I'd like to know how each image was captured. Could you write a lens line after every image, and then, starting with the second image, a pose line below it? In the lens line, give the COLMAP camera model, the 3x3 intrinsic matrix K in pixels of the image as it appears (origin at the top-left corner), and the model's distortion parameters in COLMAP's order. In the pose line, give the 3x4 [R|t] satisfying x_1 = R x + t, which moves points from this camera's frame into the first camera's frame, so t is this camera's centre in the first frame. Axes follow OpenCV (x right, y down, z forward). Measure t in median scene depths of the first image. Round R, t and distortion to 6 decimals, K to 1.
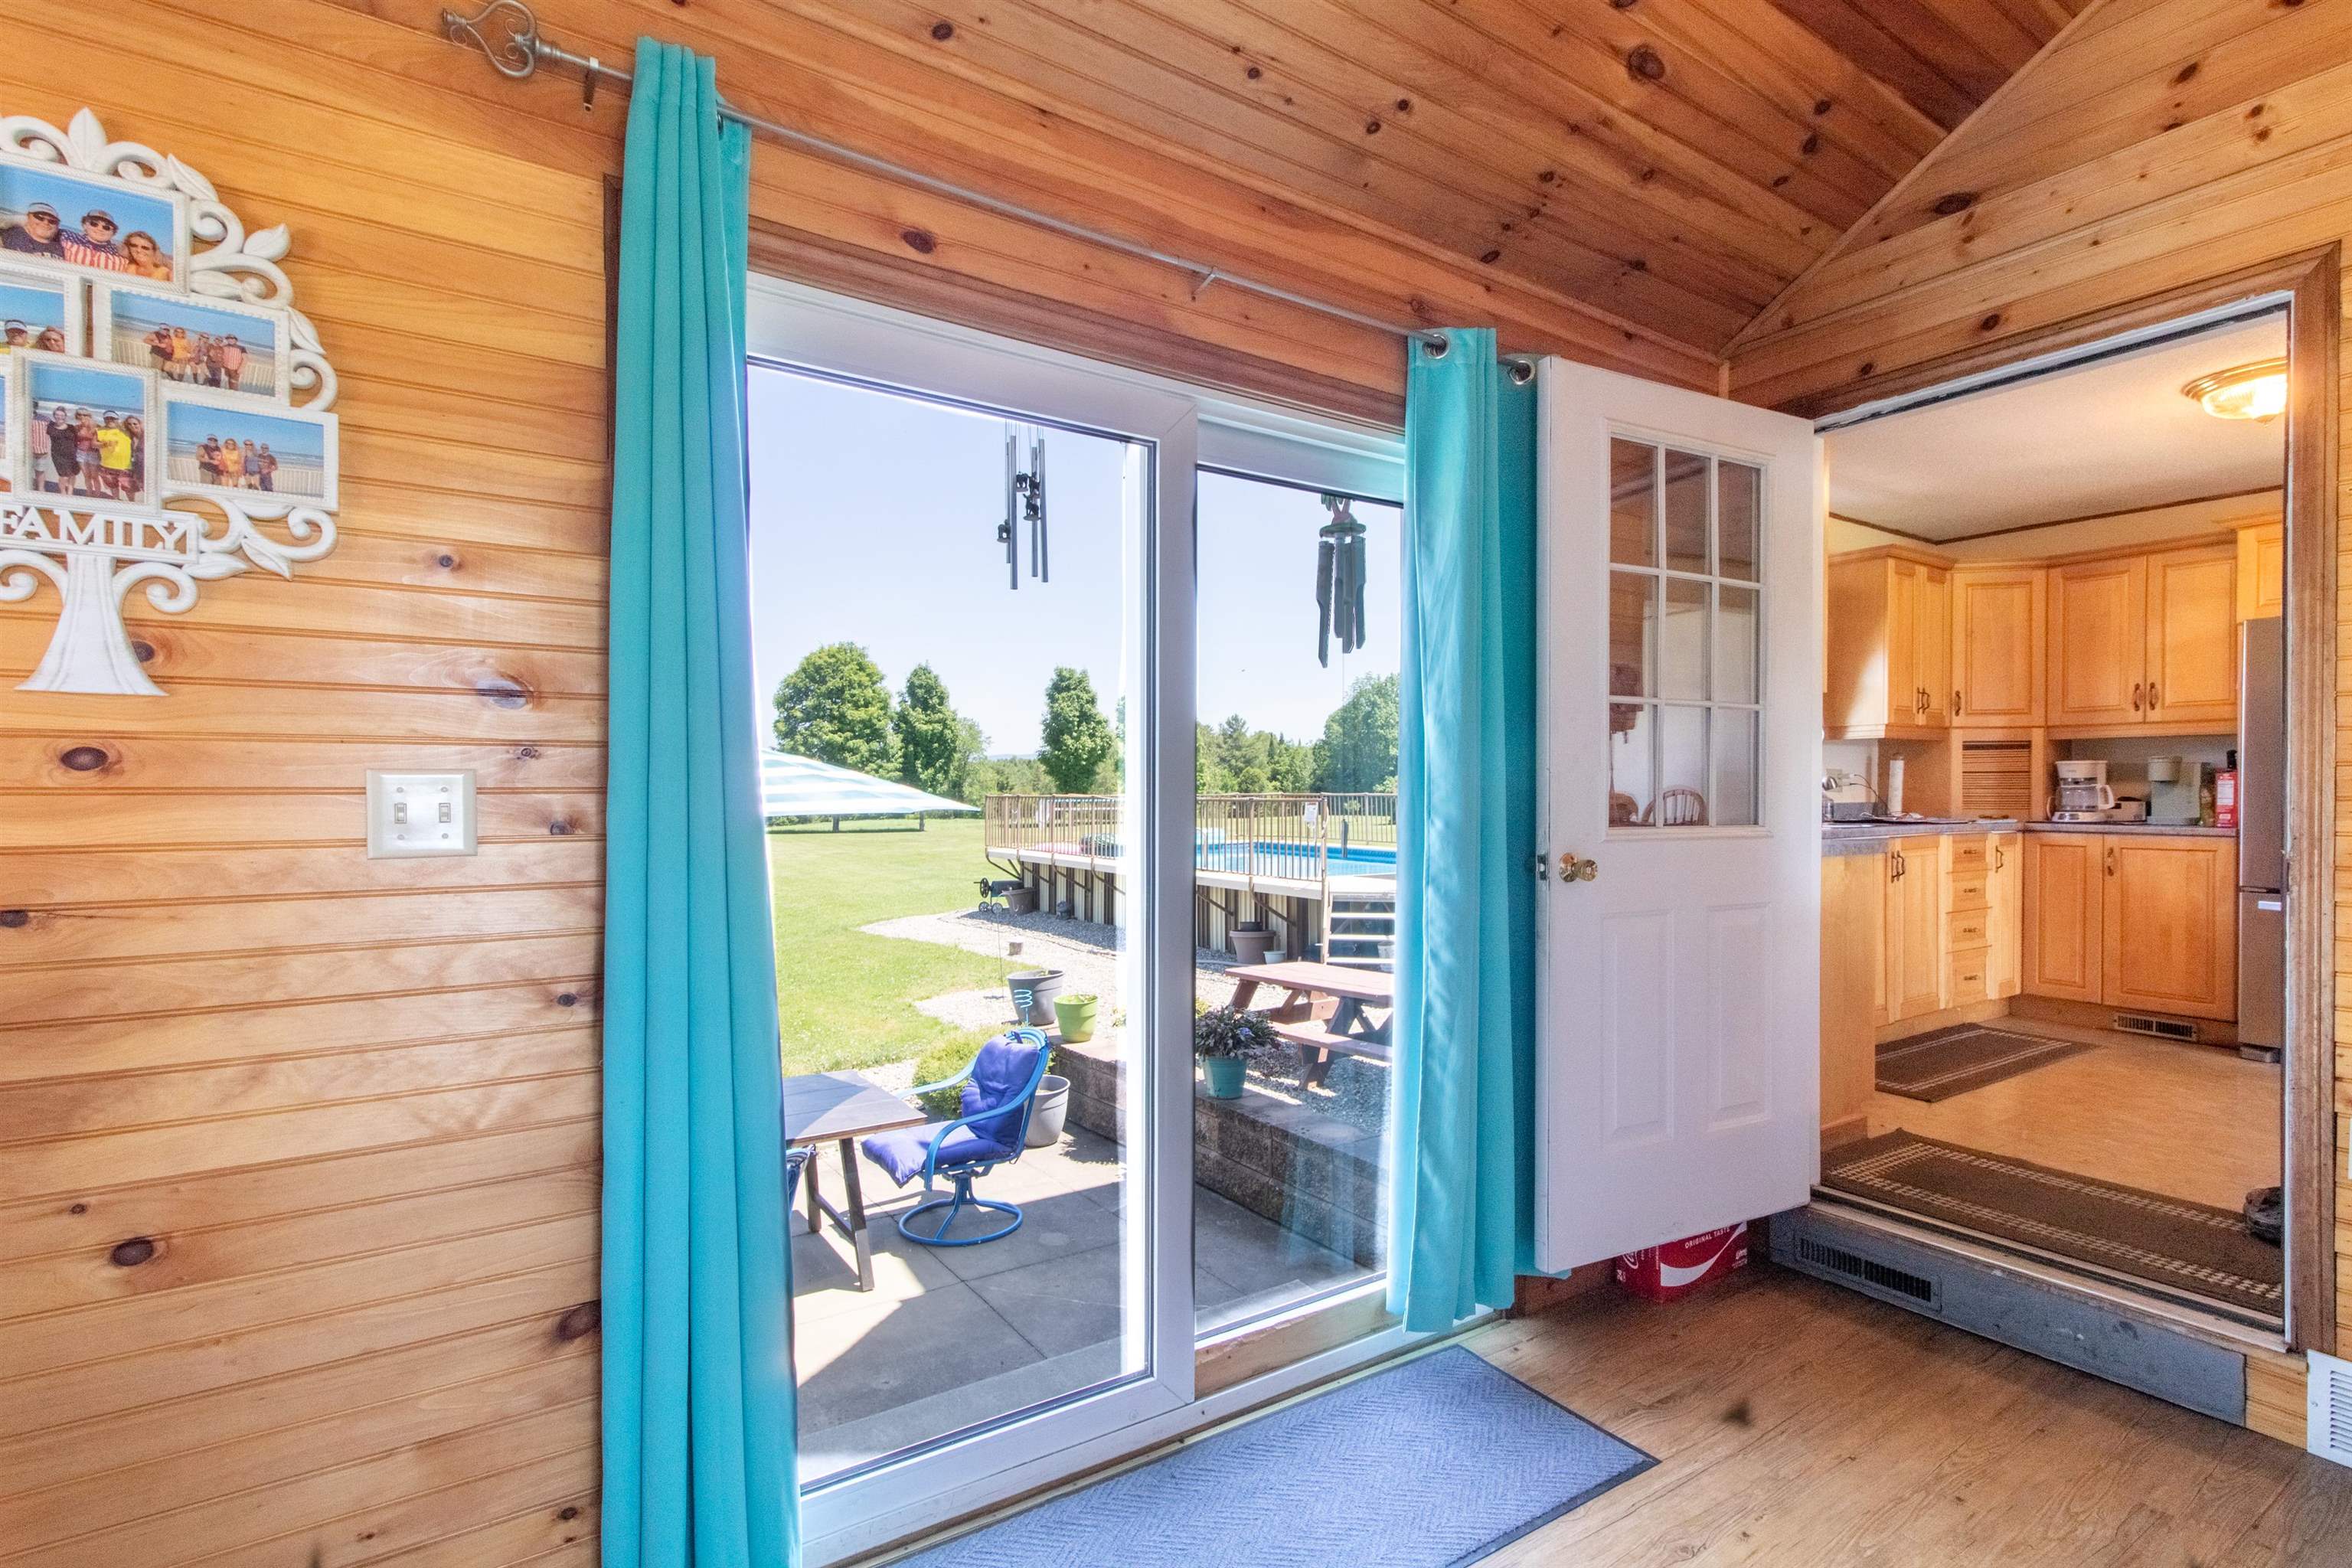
lens RADIAL K [[1099.7, 0, 1202.4], [0, 1099.7, 815.5], [0, 0, 1]] dist [0.006624, -0.001313]
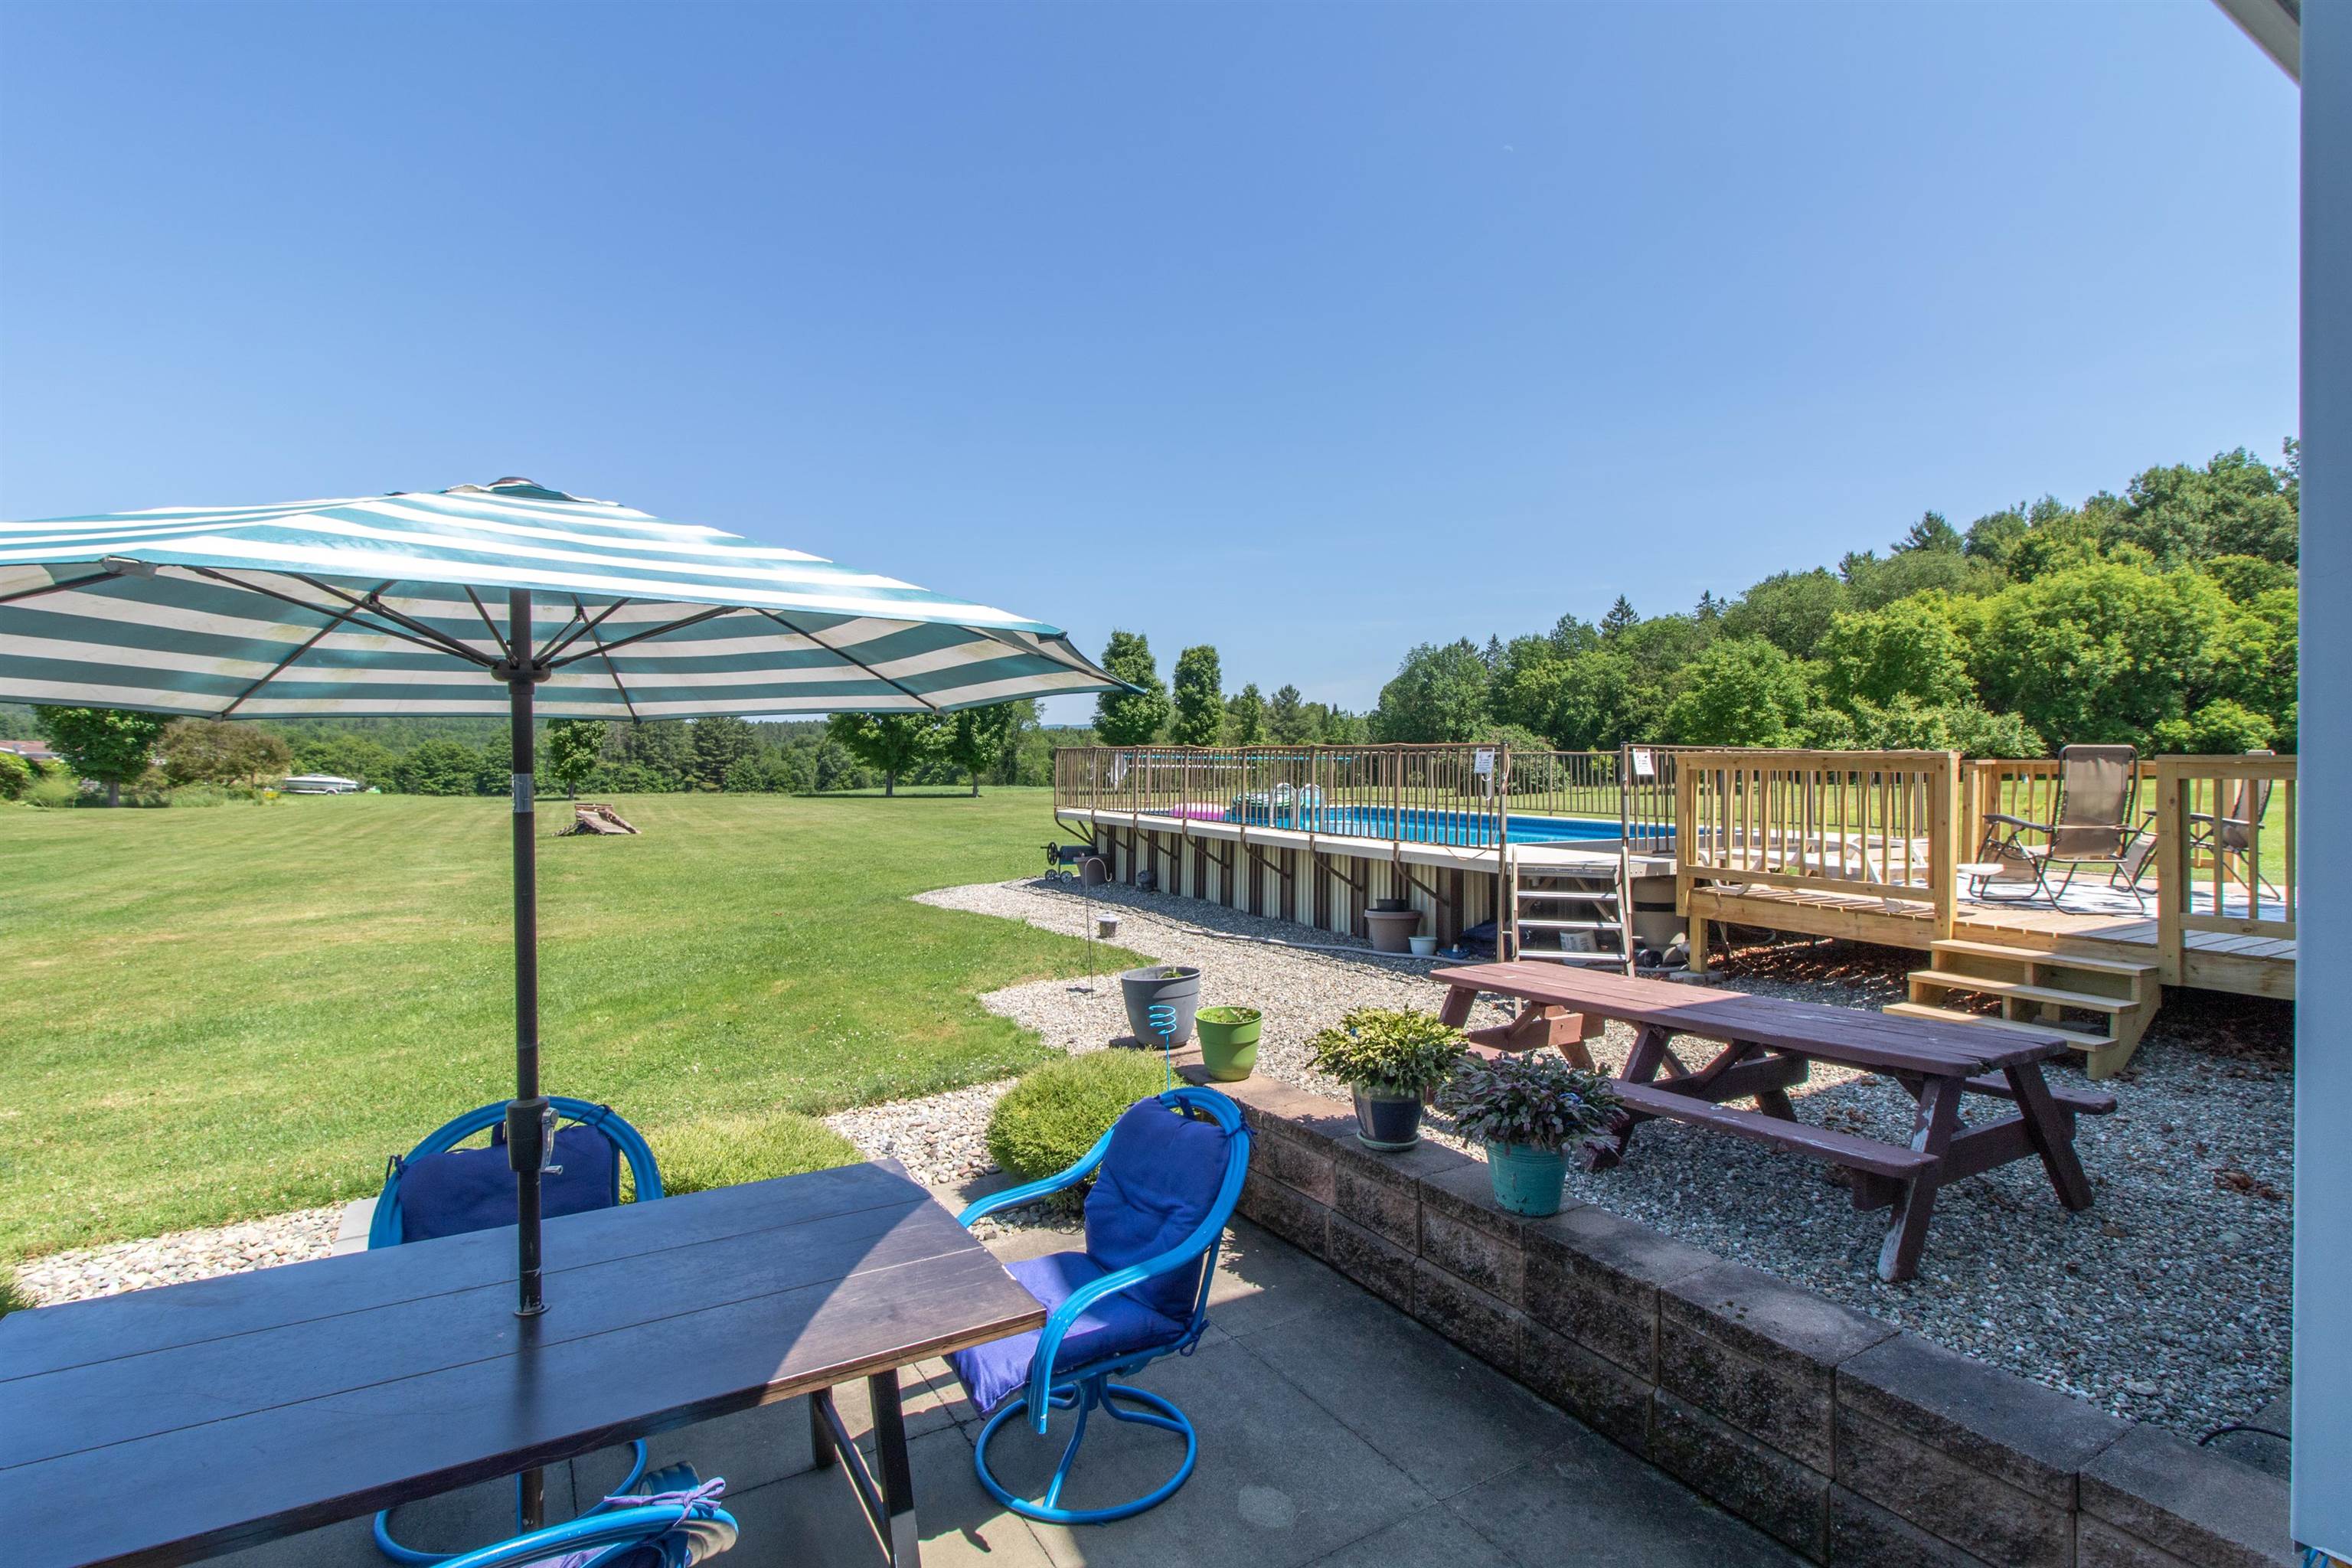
lens RADIAL K [[1099.7, 0, 1186.3], [0, 1099.7, 754.0], [0, 0, 1]] dist [0.006624, -0.001313]
pose [[0.998215, 0.011839, -0.058545, -0.011649], [-0.013612, 0.999458, -0.029975, 0.003245], [0.058159, 0.030719, 0.997835, 0.036596]]
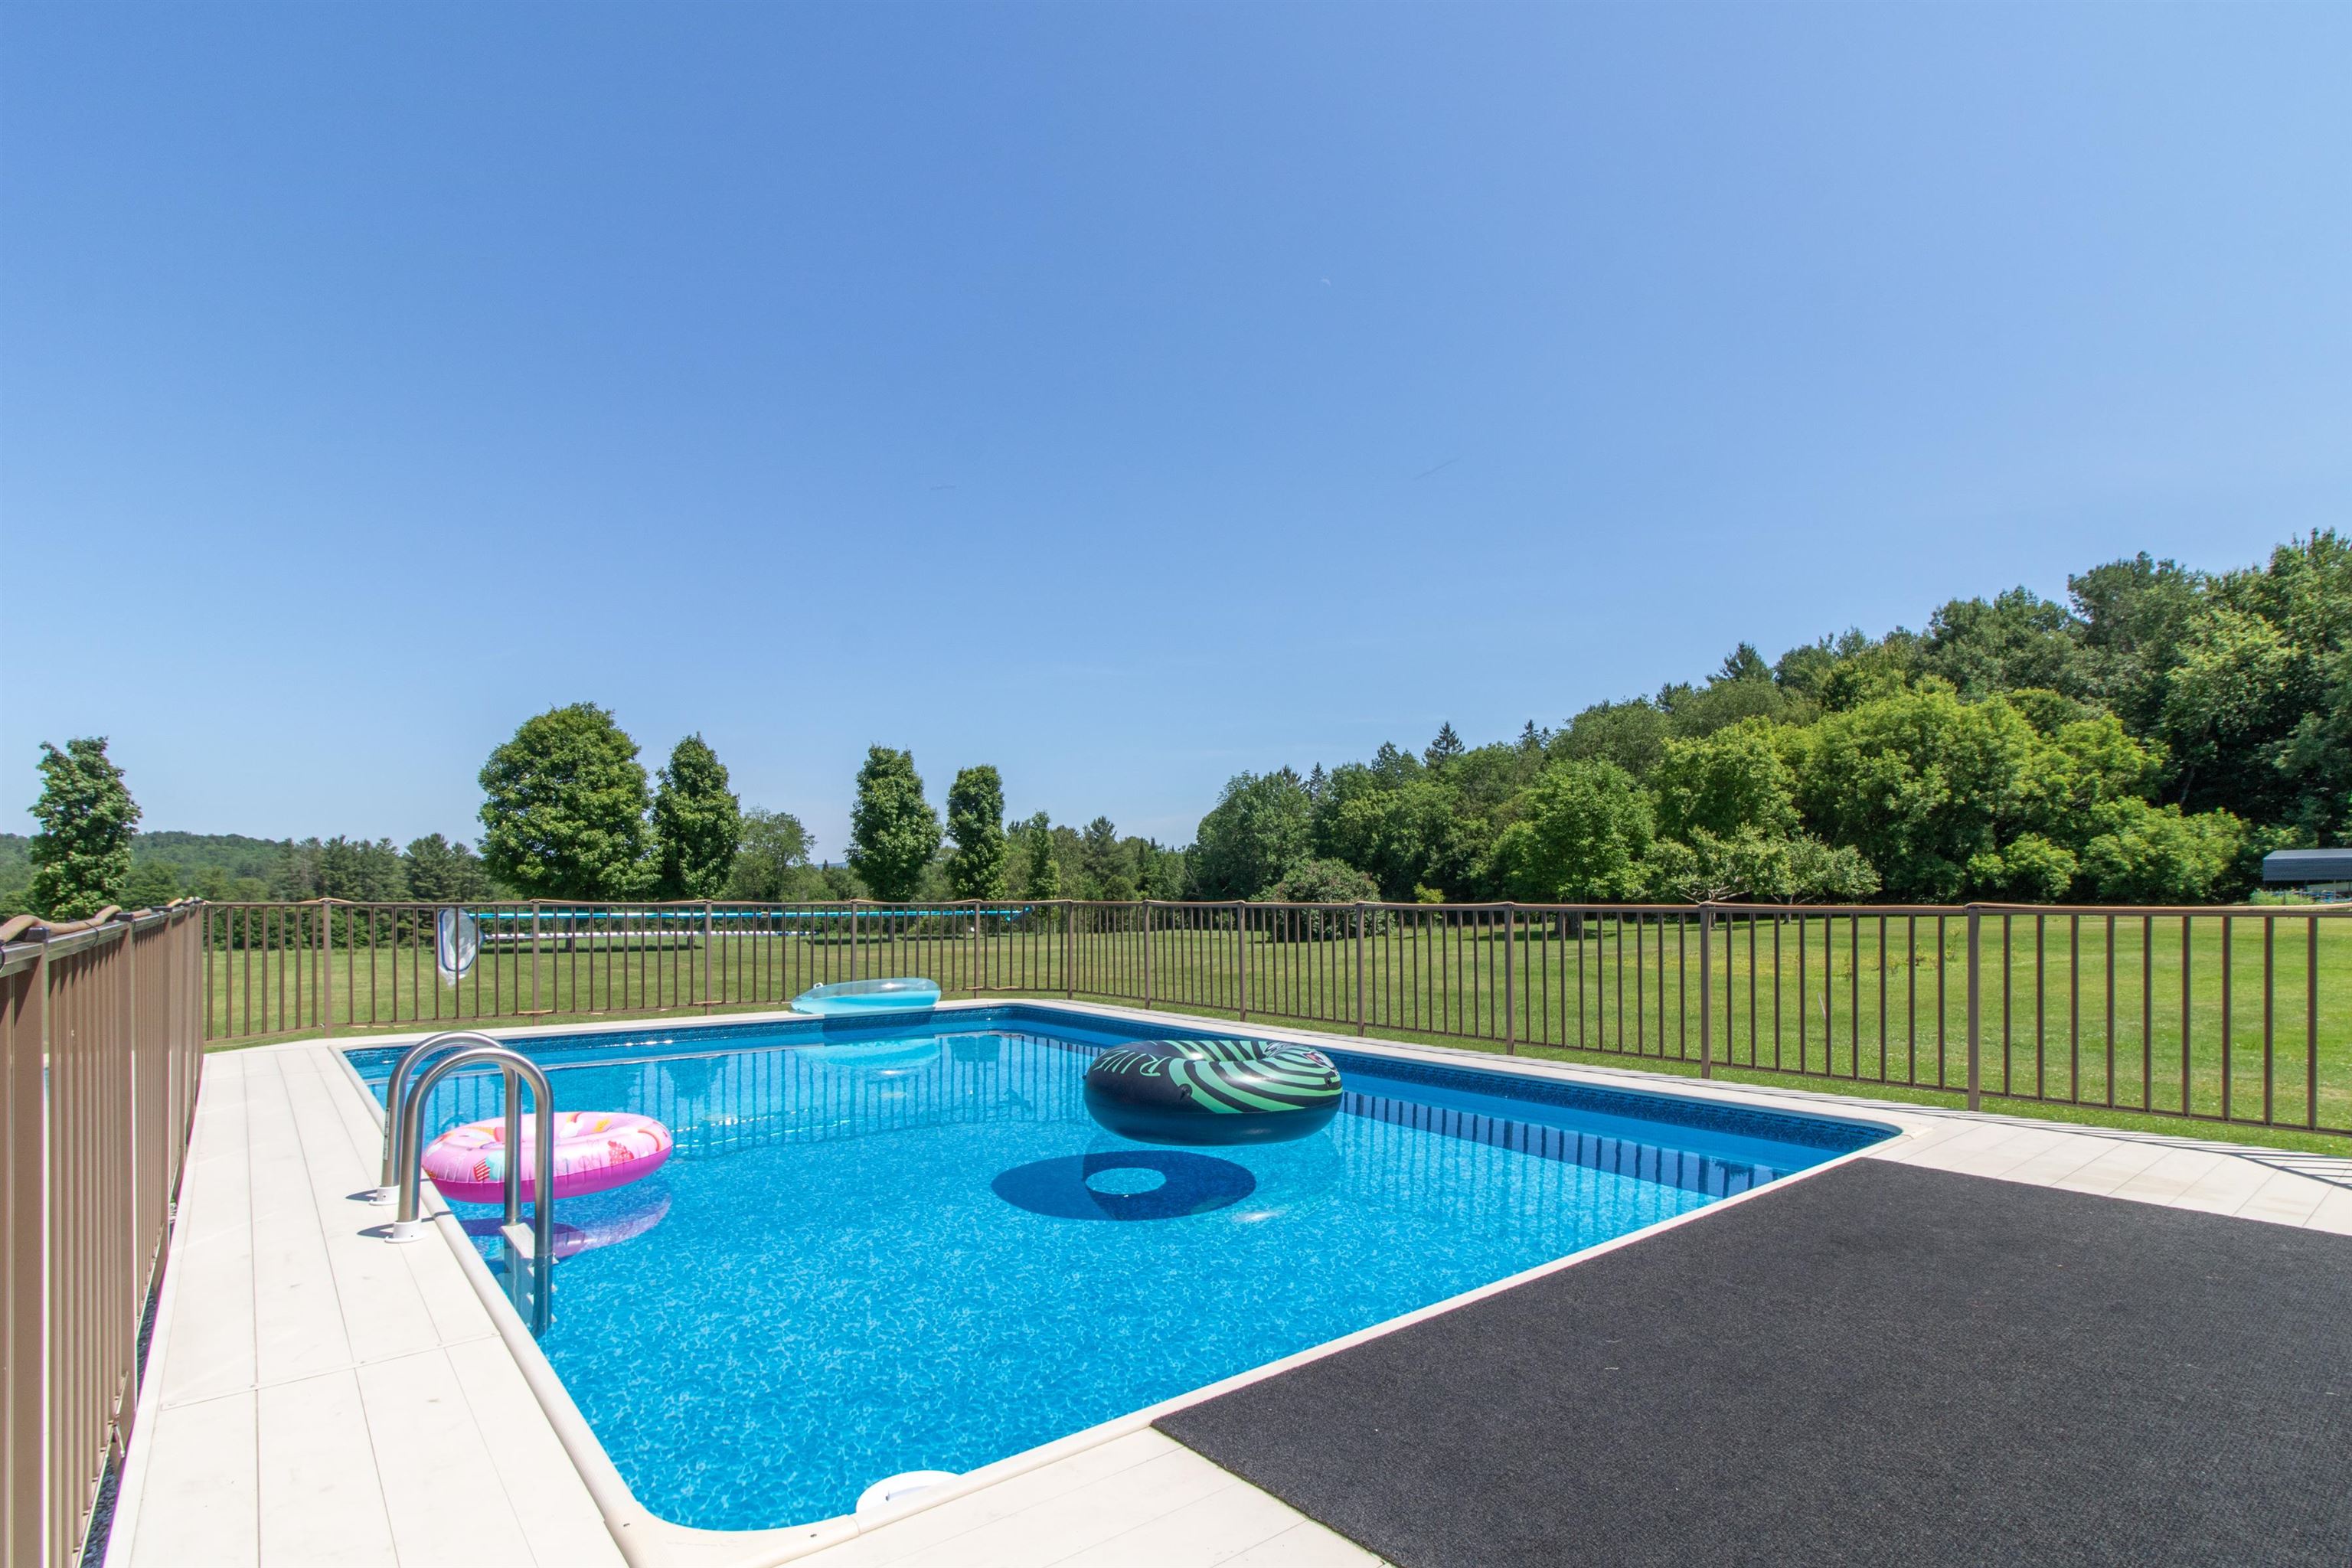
lens RADIAL K [[1151.3, 0, 1212.2], [0, 1151.3, 912.2], [0, 0, 1]] dist [-0.002471, 0.003151]
pose [[0.992695, 0.004930, 0.120553, 0.019580], [-0.003343, 0.999905, -0.013357, -0.002283], [-0.120607, 0.012856, 0.992617, 0.151512]]
